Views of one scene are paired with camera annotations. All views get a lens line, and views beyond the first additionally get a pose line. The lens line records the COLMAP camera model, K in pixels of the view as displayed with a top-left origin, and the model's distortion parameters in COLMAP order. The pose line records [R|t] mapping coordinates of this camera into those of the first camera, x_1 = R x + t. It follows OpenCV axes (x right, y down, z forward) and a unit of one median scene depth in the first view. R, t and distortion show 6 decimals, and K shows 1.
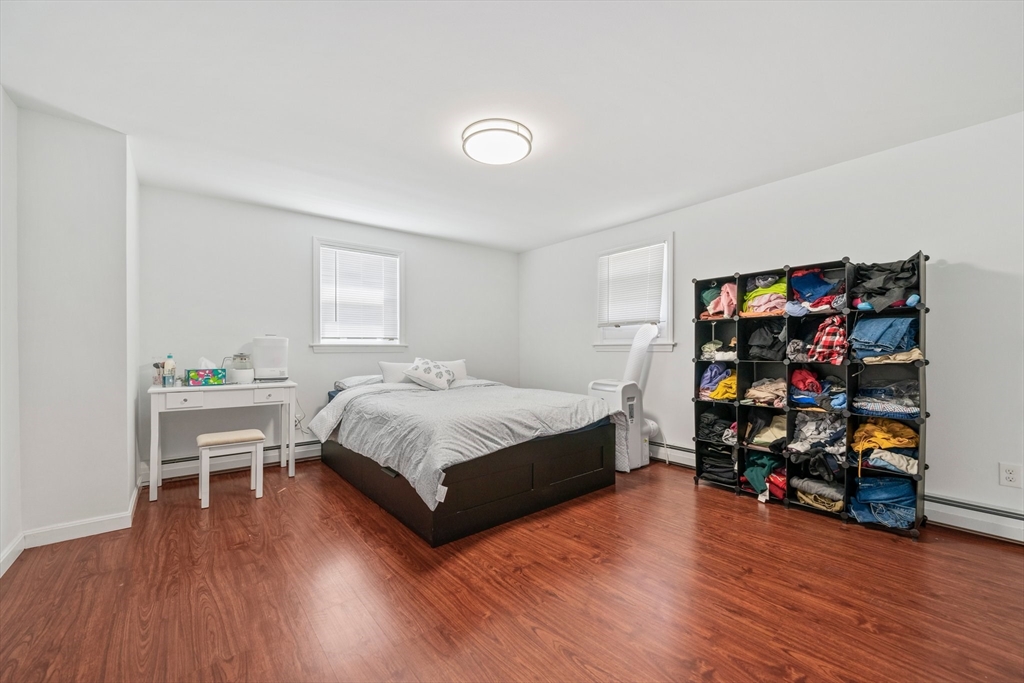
lens RADIAL K [[403.5, 0, 514.8], [0, 403.5, 345.7], [0, 0, 1]] dist [-0.000889, -0.000224]
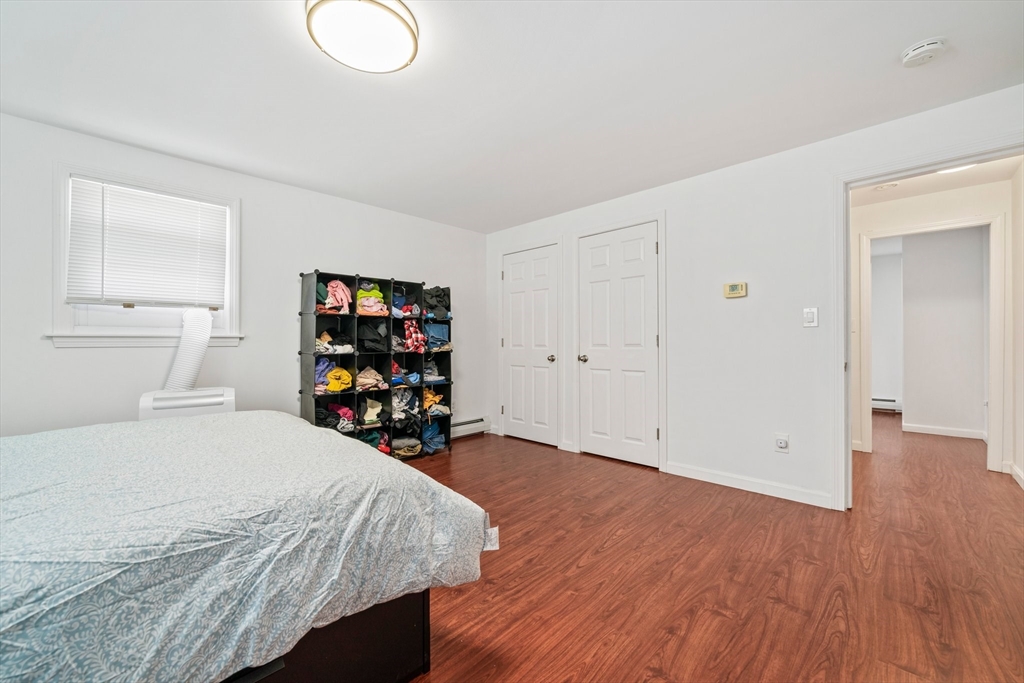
lens RADIAL K [[403.5, 0, 515.3], [0, 403.5, 341.6], [0, 0, 1]] dist [-0.000889, -0.000224]
pose [[-0.112571, 0.005731, 0.993627, -0.706317], [-0.005395, 0.999965, -0.006379, 0.011604], [-0.993629, -0.006079, -0.112536, 0.811757]]
